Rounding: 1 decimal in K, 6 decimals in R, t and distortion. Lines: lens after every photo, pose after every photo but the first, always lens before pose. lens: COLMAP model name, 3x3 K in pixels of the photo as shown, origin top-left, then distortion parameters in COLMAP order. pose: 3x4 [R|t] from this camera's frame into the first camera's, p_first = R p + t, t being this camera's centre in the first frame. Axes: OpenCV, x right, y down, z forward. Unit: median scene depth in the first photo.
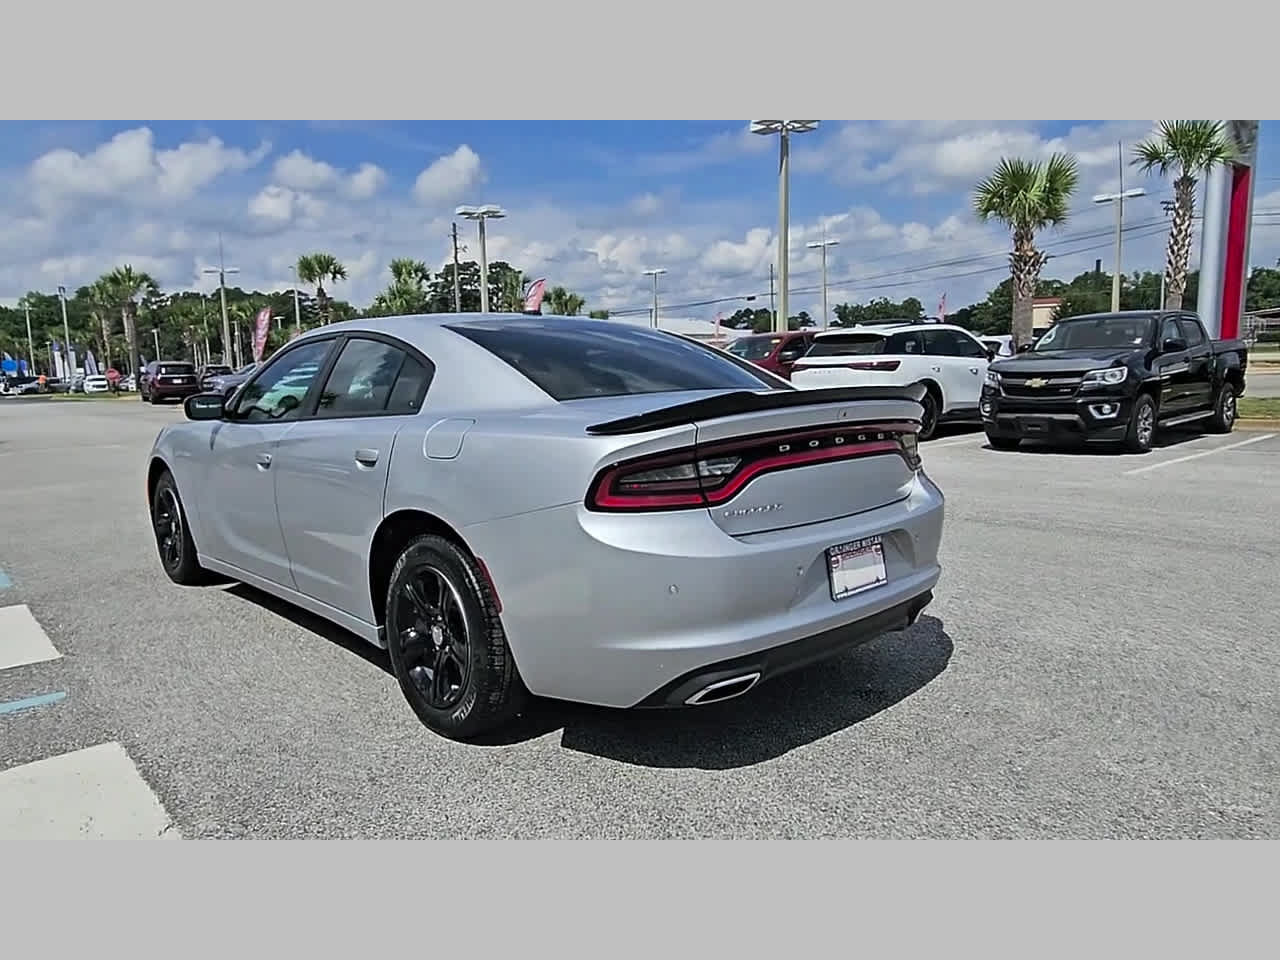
lens RADIAL K [[874.9, 0, 622.1], [0, 874.9, 481.4], [0, 0, 1]] dist [0.004792, -0.004548]
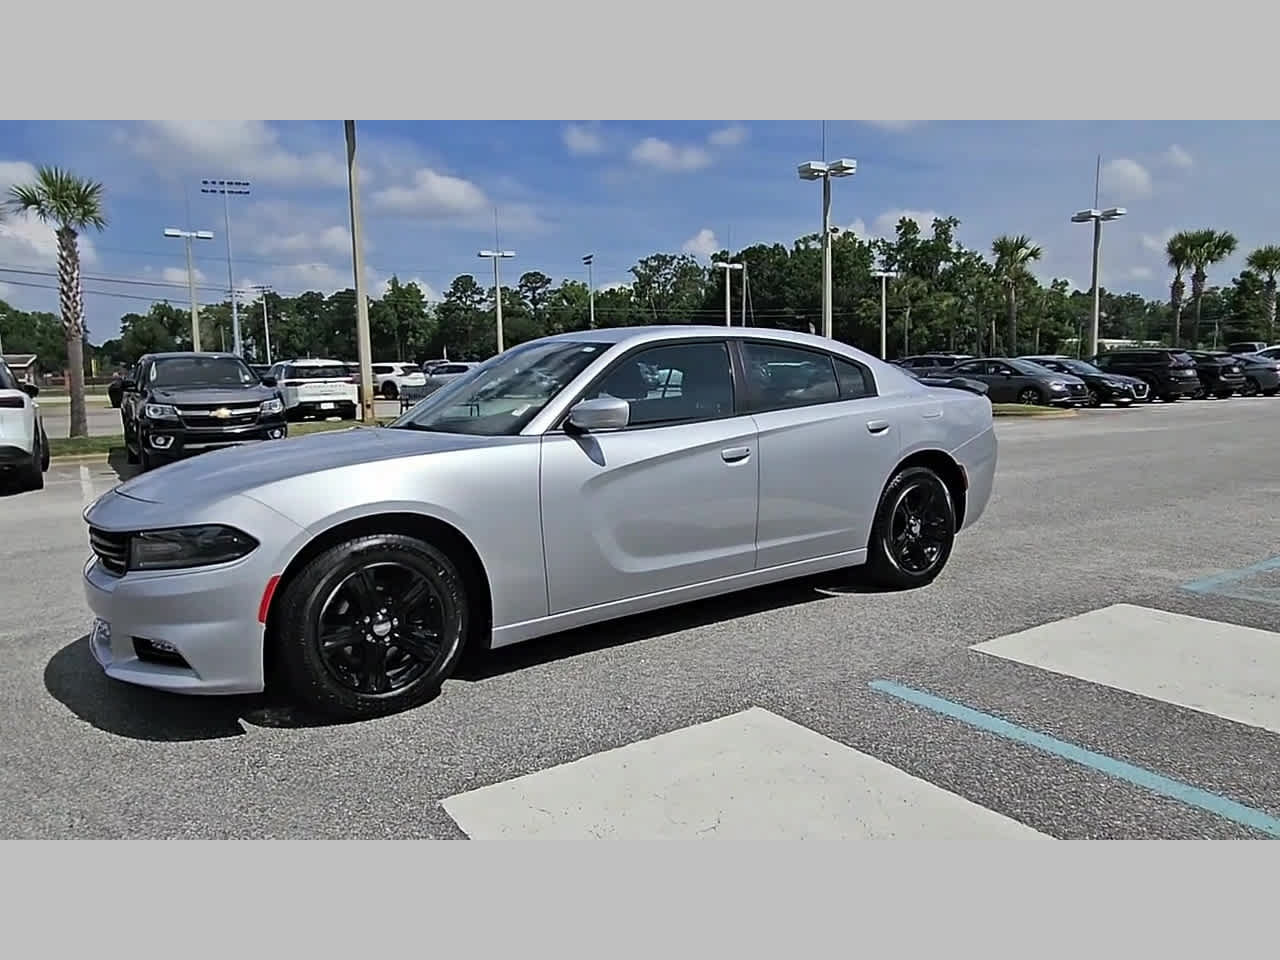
lens RADIAL K [[874.9, 0, 622.1], [0, 874.9, 481.4], [0, 0, 1]] dist [0.004792, -0.004548]
pose [[0.144439, -0.097774, 0.984671, -0.328773], [0.155946, 0.984920, 0.074923, -0.020580], [-0.977148, 0.142734, 0.157509, 0.218567]]
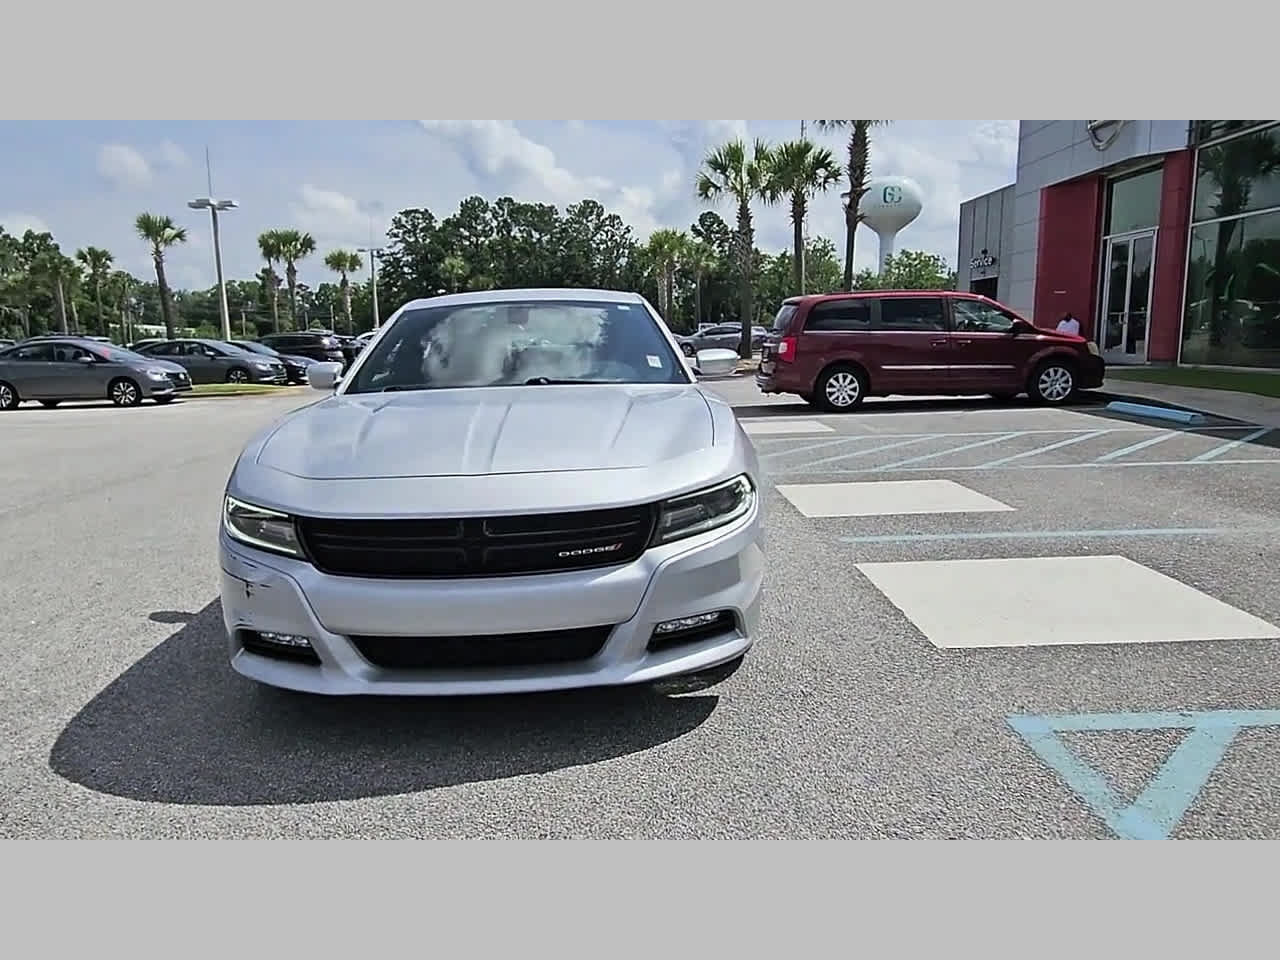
lens RADIAL K [[869.0, 0, 621.8], [0, 869.0, 480.5], [0, 0, 1]] dist [0.002204, 0.002826]
pose [[-0.759070, -0.062634, 0.647989, -0.260871], [0.131318, 0.960169, 0.246638, -0.053277], [-0.637627, 0.272309, -0.720611, 0.454837]]
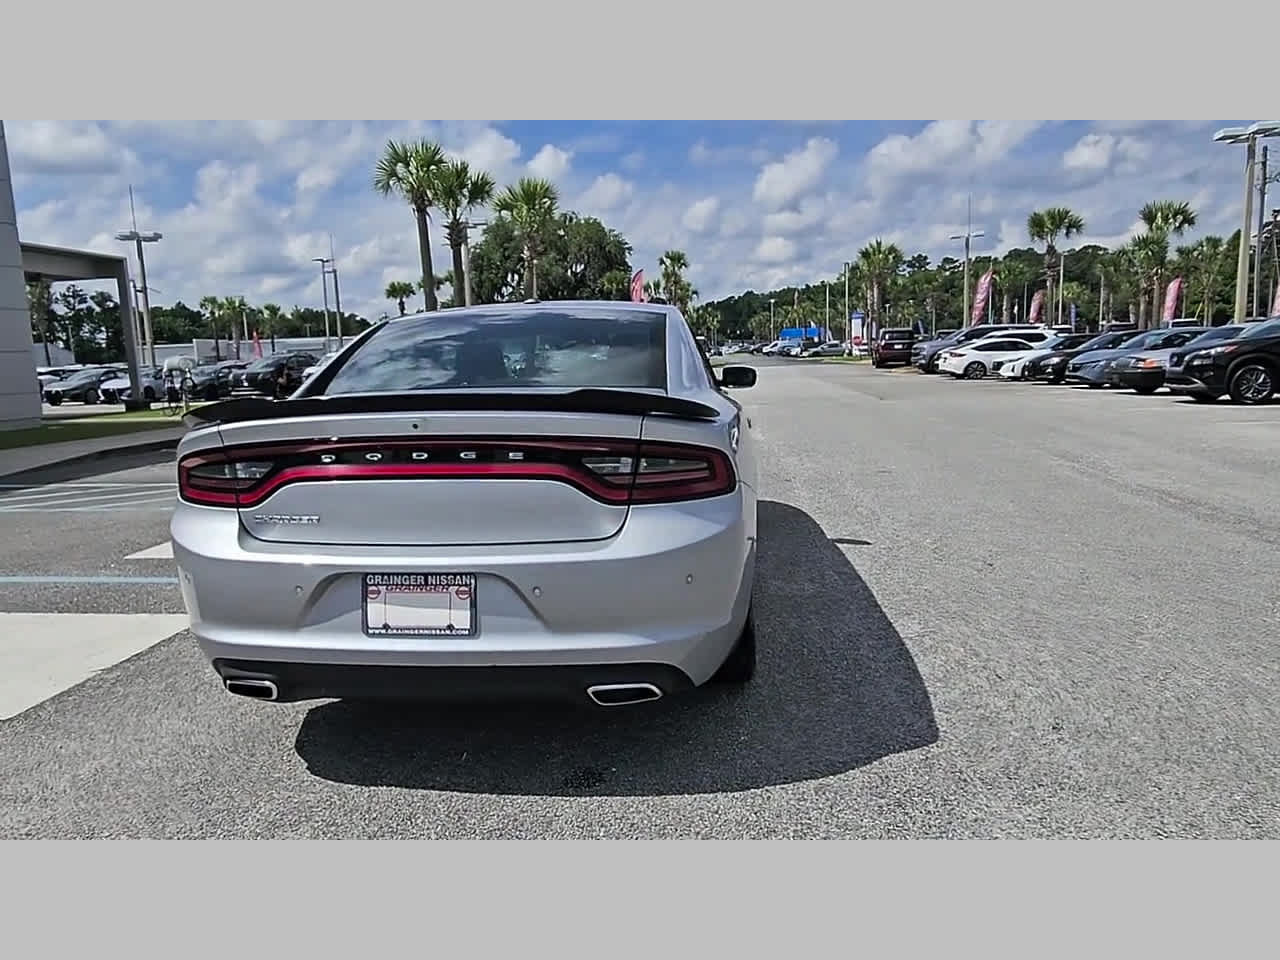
lens RADIAL K [[874.9, 0, 622.1], [0, 874.9, 481.4], [0, 0, 1]] dist [0.004792, -0.004548]
pose [[0.658578, 0.112888, -0.743997, 0.163522], [-0.081287, 0.993571, 0.078801, -0.016918], [0.748109, 0.008581, 0.663520, 0.092982]]
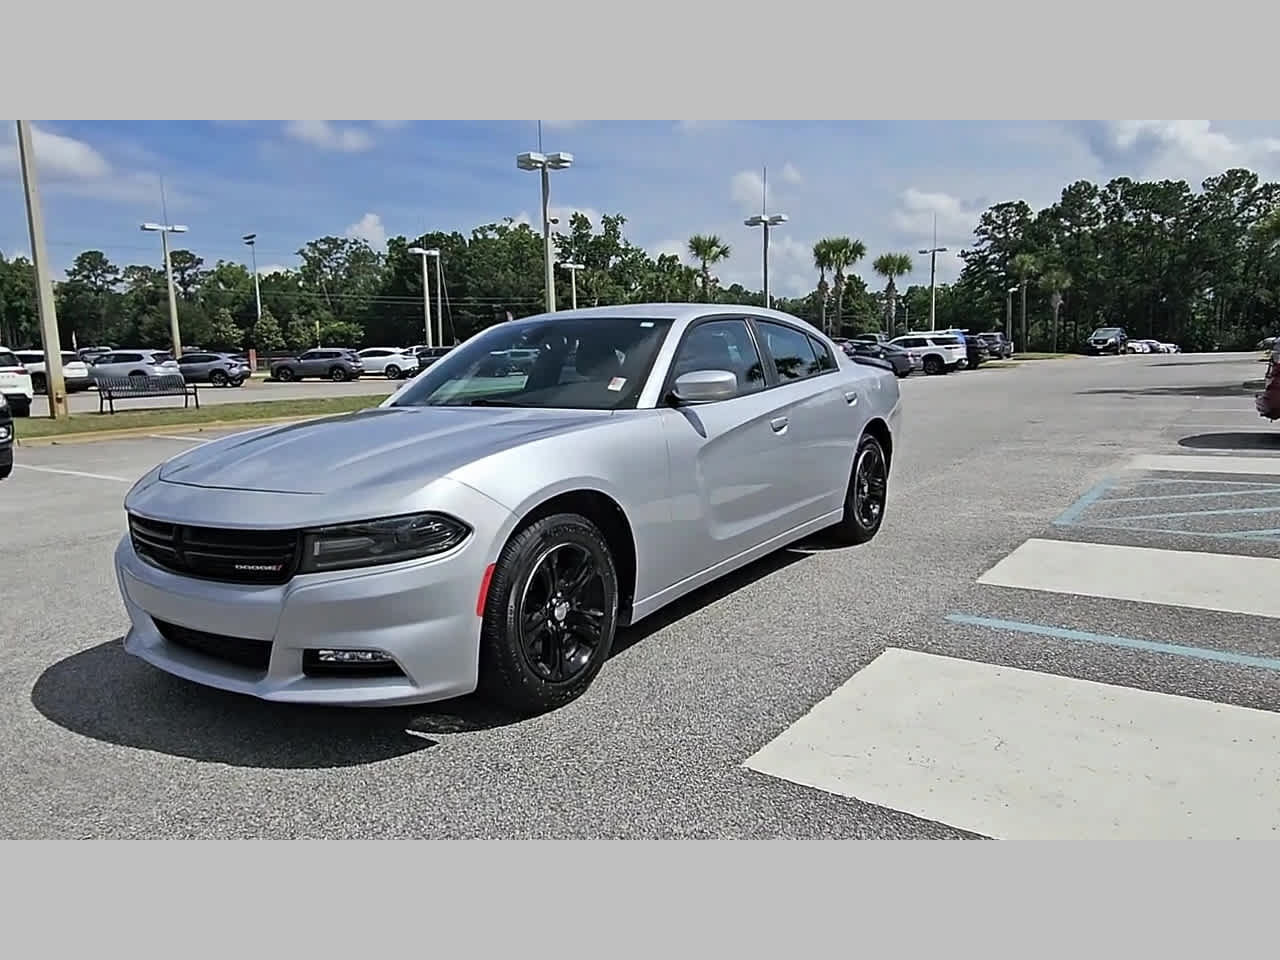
lens RADIAL K [[874.3, 0, 624.2], [0, 874.3, 479.8], [0, 0, 1]] dist [0.007648, -0.008681]
pose [[-0.219687, -0.105709, 0.969826, -0.327521], [0.167011, 0.975361, 0.144144, -0.033422], [-0.961169, 0.193638, -0.196619, 0.319964]]
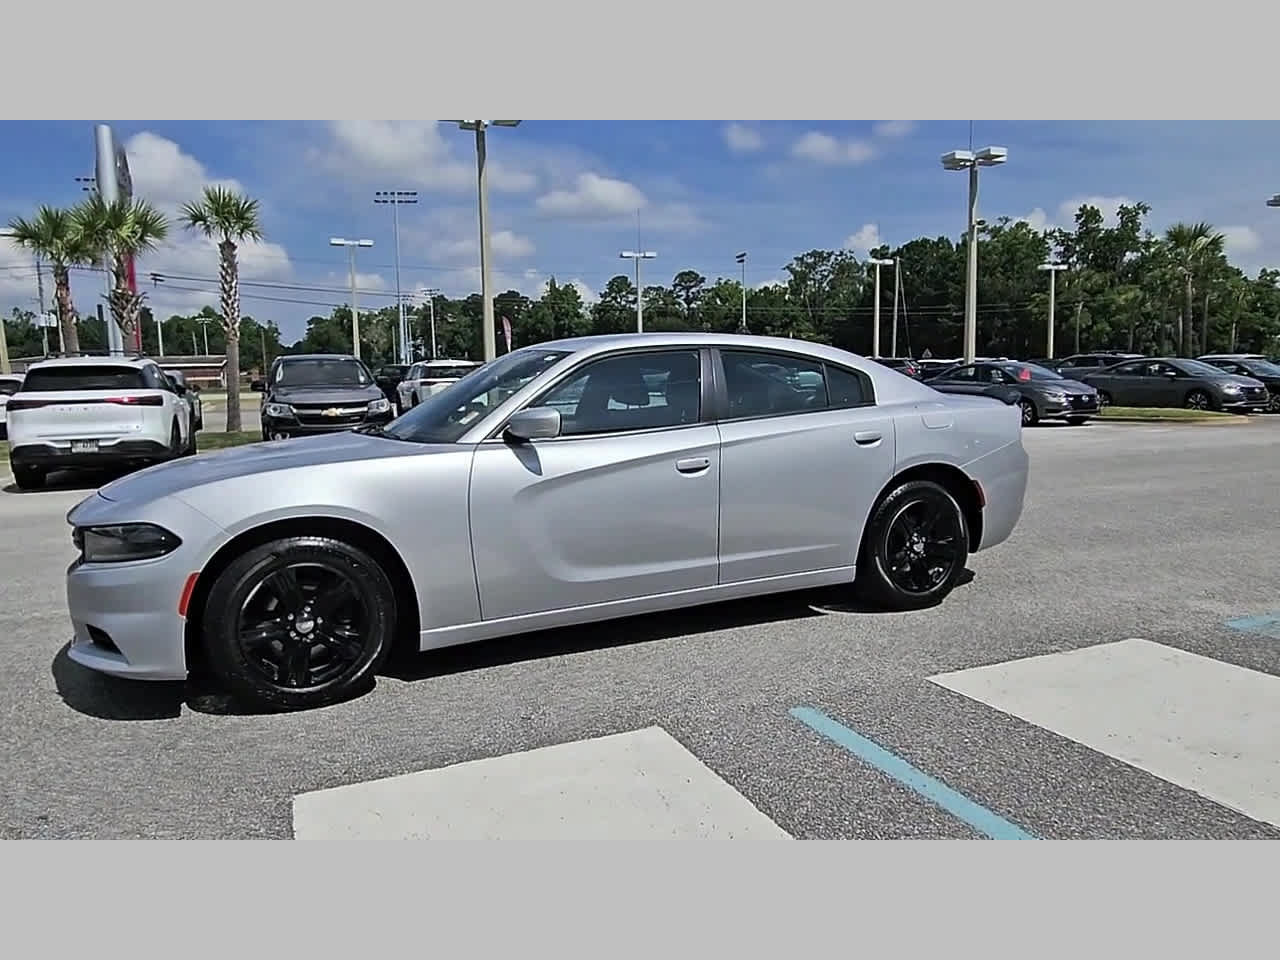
lens RADIAL K [[874.9, 0, 622.1], [0, 874.9, 481.4], [0, 0, 1]] dist [0.004792, -0.004548]
pose [[0.314941, -0.093578, 0.944487, -0.315438], [0.143811, 0.988343, 0.049969, -0.015352], [-0.938153, 0.120090, 0.324727, 0.167932]]
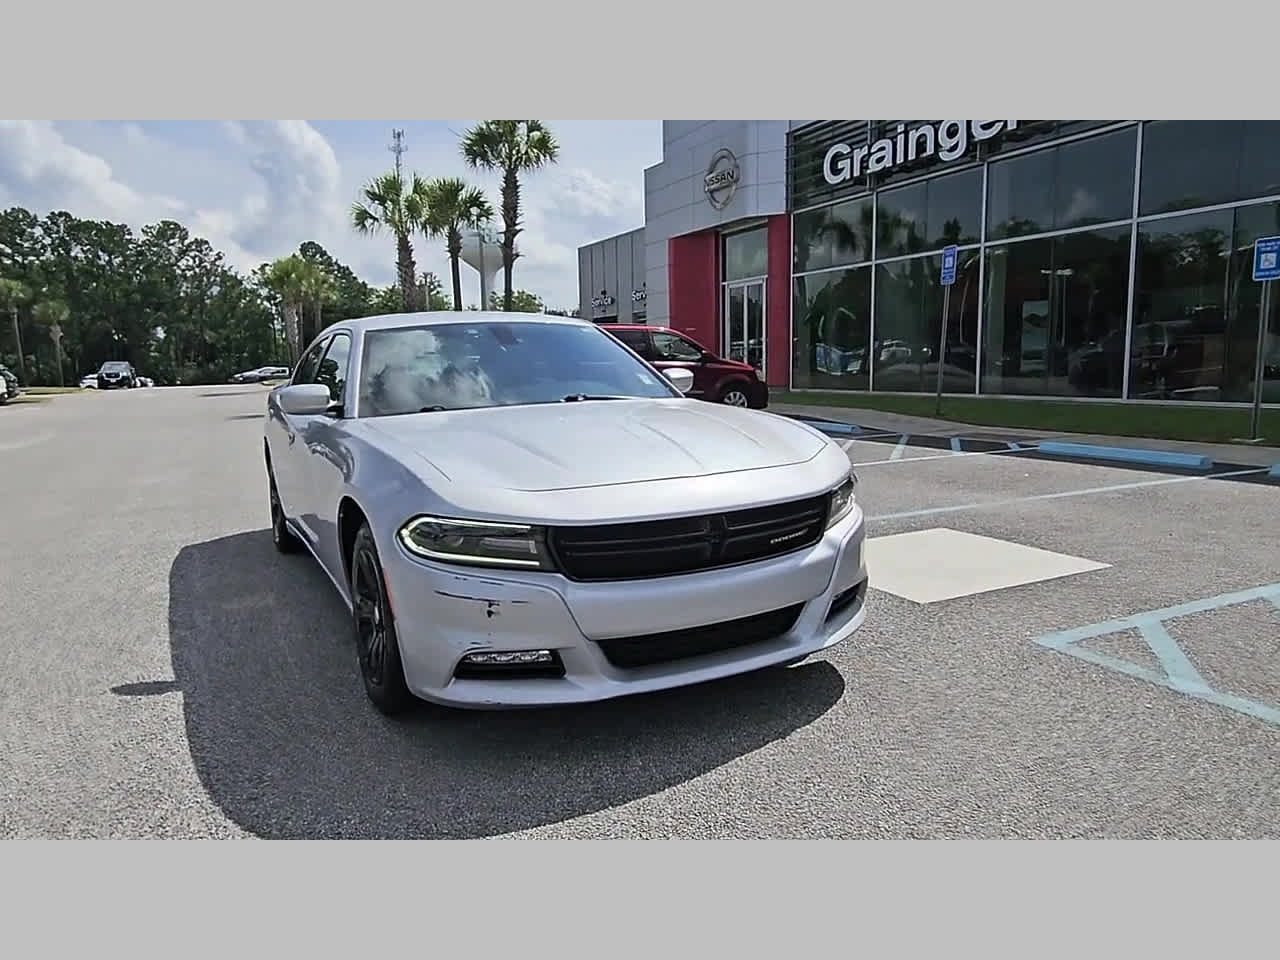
lens RADIAL K [[869.0, 0, 621.8], [0, 869.0, 480.5], [0, 0, 1]] dist [0.002204, 0.002826]
pose [[-0.963024, 0.016135, 0.268934, -0.176984], [0.088138, 0.962147, 0.257886, -0.062591], [-0.254593, 0.272053, -0.927992, 0.515379]]
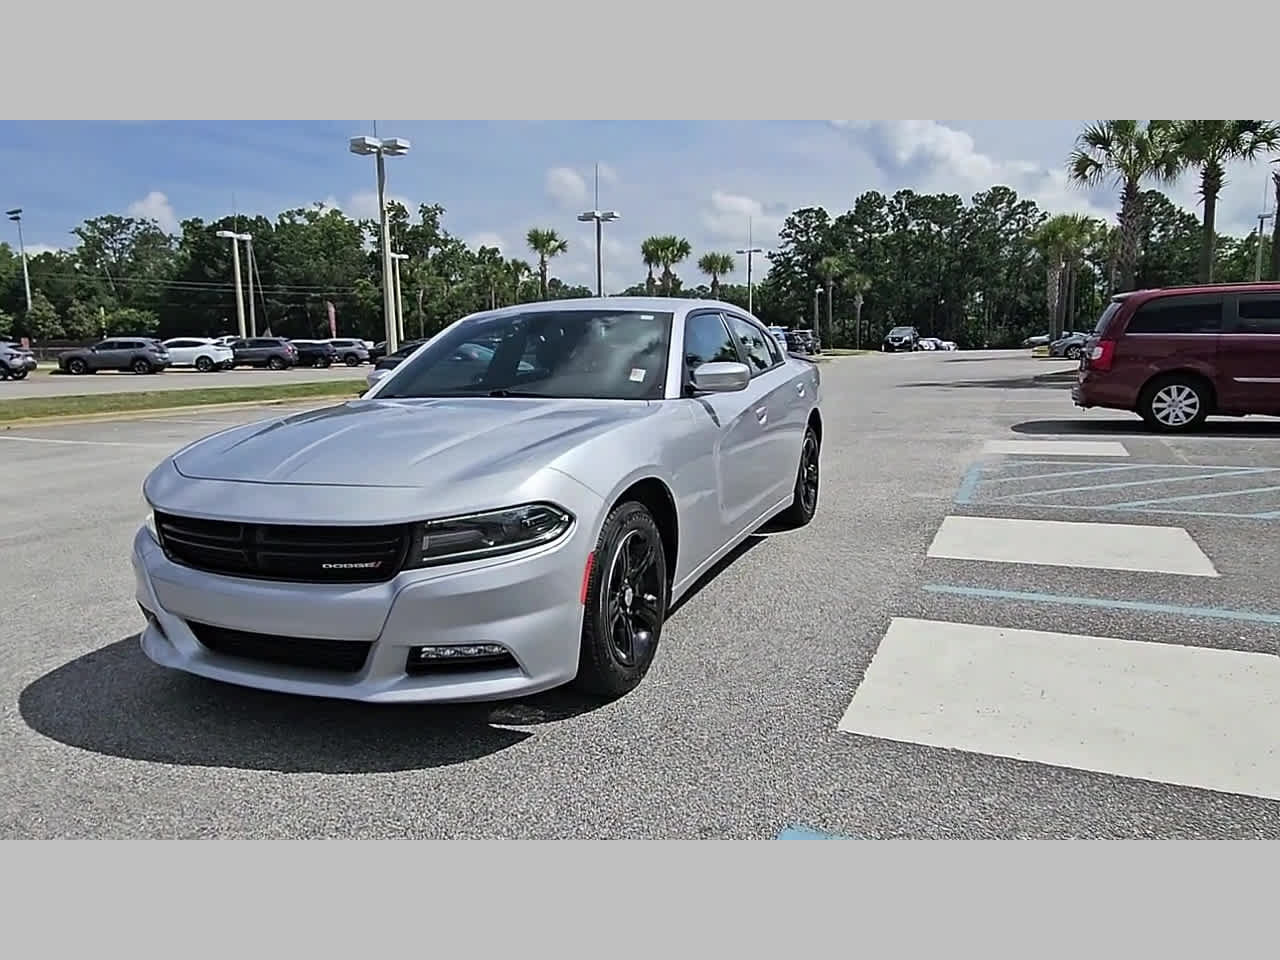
lens RADIAL K [[873.2, 0, 624.9], [0, 873.2, 476.7], [0, 0, 1]] dist [0.004575, 0.001529]
pose [[-0.414035, -0.102347, 0.904489, -0.316082], [0.154762, 0.971277, 0.180748, -0.041041], [-0.897008, 0.214817, -0.386304, 0.368011]]
